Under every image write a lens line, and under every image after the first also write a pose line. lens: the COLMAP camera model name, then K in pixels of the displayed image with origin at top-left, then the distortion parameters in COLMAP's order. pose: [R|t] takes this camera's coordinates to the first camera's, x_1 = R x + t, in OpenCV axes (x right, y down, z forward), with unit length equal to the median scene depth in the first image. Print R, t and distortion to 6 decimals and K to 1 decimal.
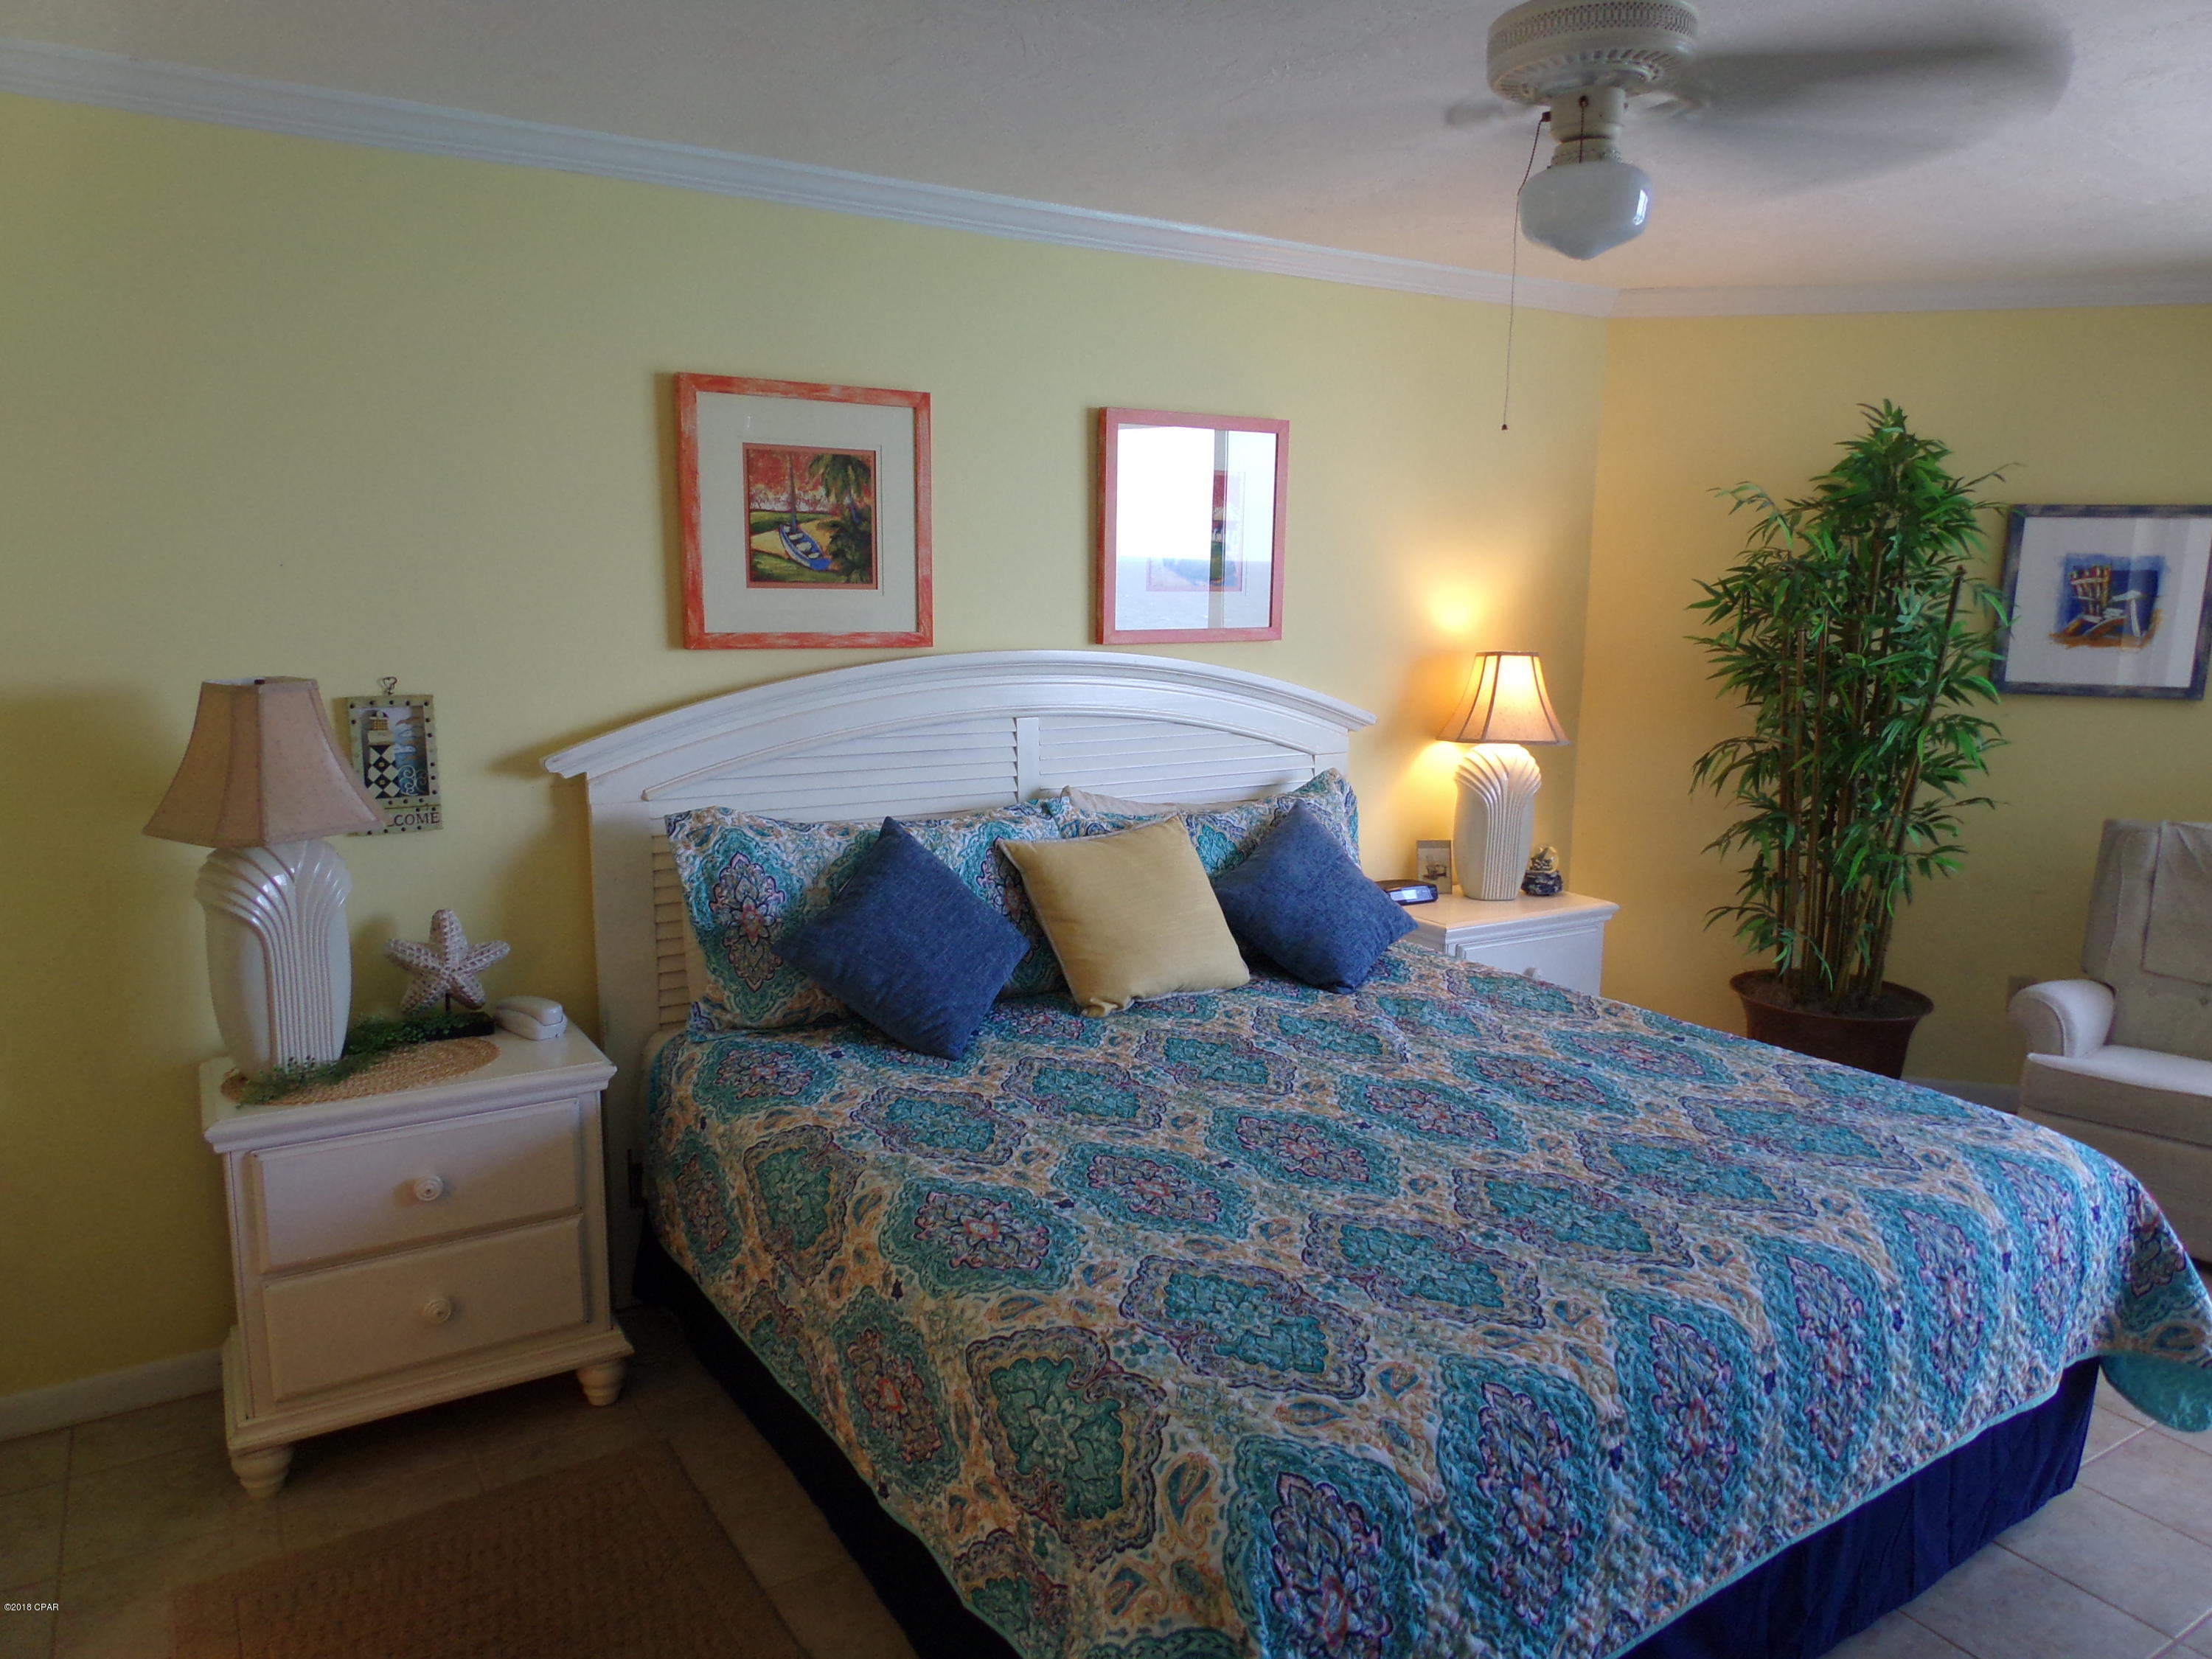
lens RADIAL K [[1482.1, 0, 1100.0], [0, 1482.1, 831.8], [0, 0, 1]] dist [0.058417, -0.076465]
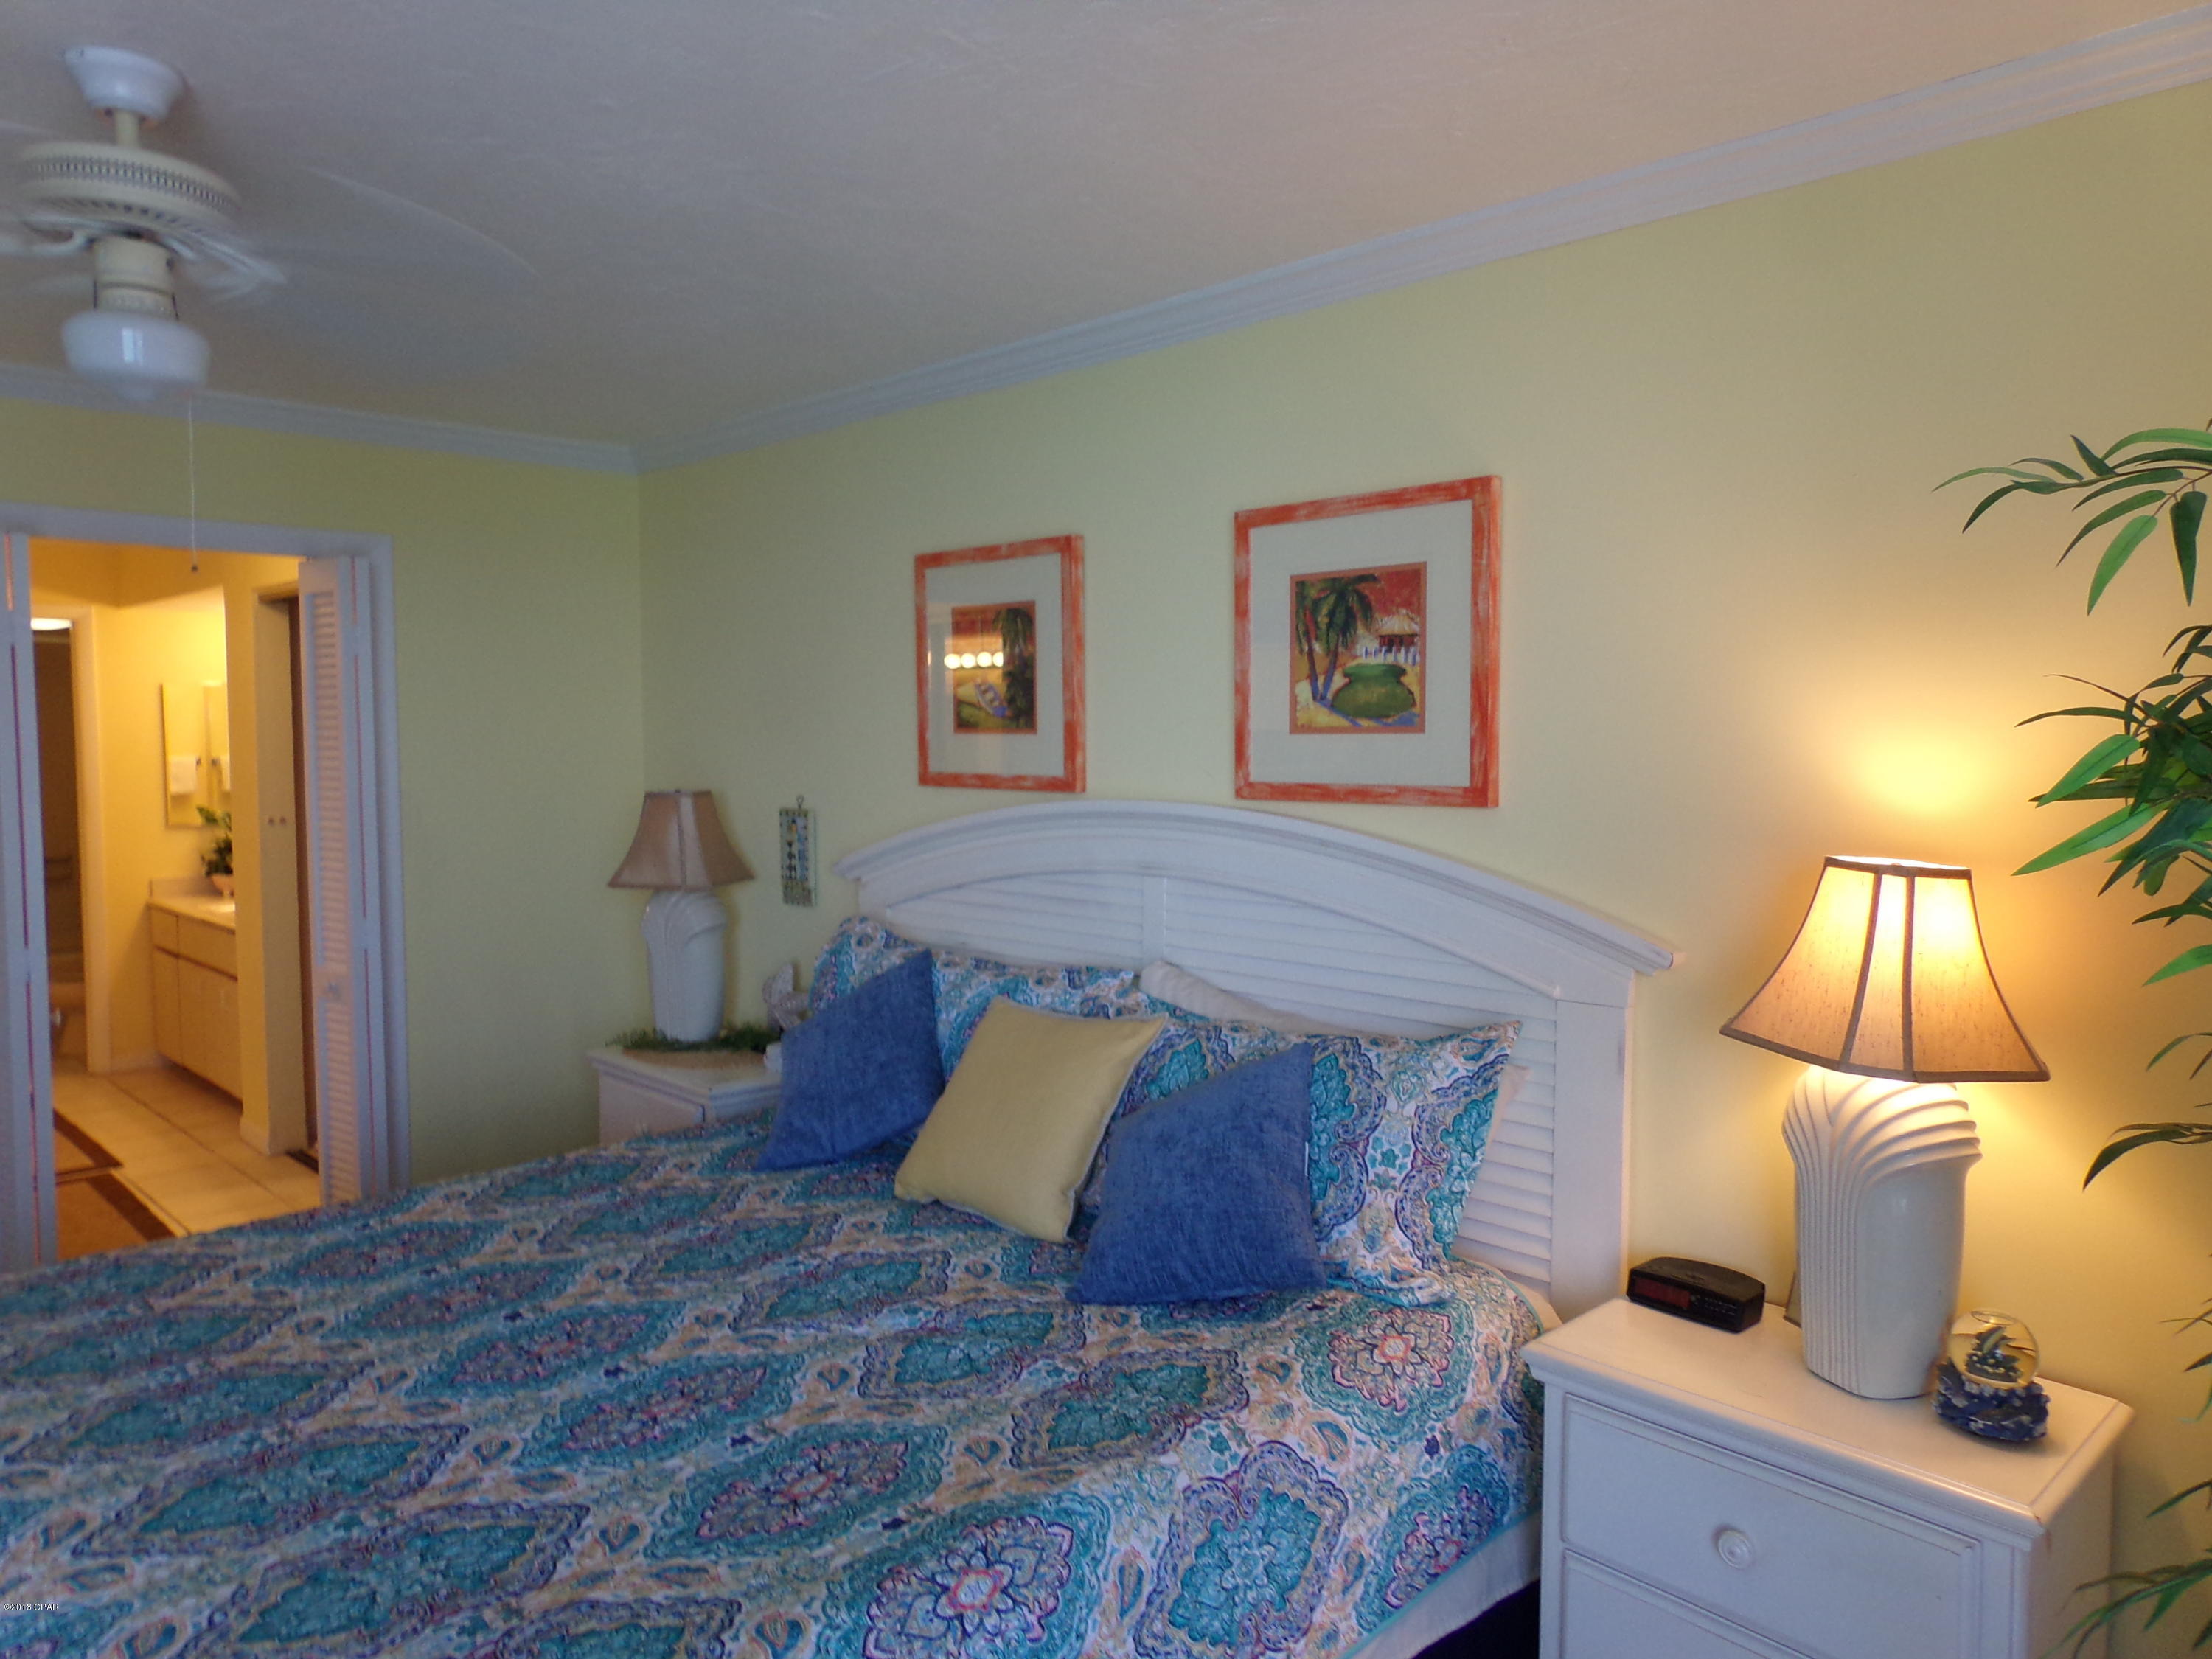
lens RADIAL K [[1482.1, 0, 1100.0], [0, 1482.1, 831.8], [0, 0, 1]] dist [0.058417, -0.076465]
pose [[0.221404, 0.059164, -0.973386, 0.848460], [-0.159481, 0.986916, 0.023711, -0.129283], [0.962053, 0.149987, 0.227943, 0.826625]]
